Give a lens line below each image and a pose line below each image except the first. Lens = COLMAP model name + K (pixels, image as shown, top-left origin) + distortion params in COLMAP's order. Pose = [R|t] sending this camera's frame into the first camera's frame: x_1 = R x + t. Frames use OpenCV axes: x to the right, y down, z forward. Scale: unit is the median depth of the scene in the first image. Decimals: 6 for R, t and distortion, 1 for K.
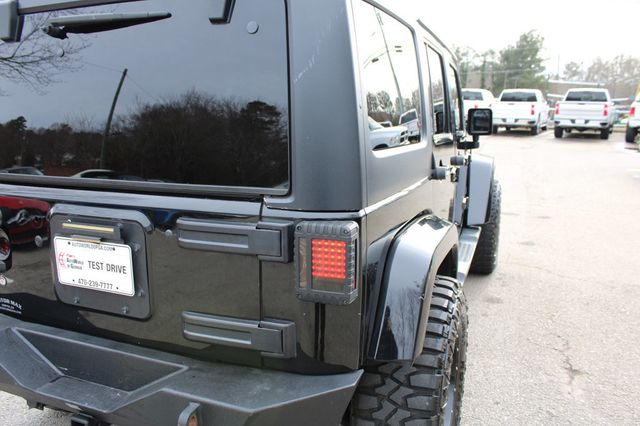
lens RADIAL K [[530.0, 0, 320.0], [0, 530.0, 213.0], [0, 0, 1]] dist [-0.168419, 0.151618]
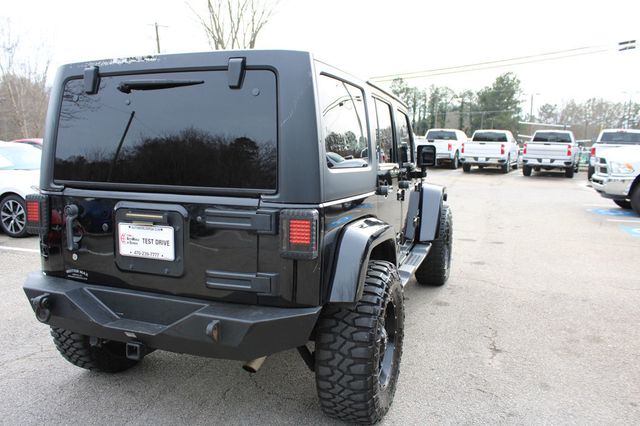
lens RADIAL K [[530.0, 0, 320.0], [0, 530.0, 213.0], [0, 0, 1]] dist [-0.168419, 0.151618]
pose [[0.999254, 0.011862, 0.036762, 0.010773], [-0.009258, 0.997489, -0.070216, 0.090572], [-0.037503, 0.069823, 0.996854, -0.413568]]
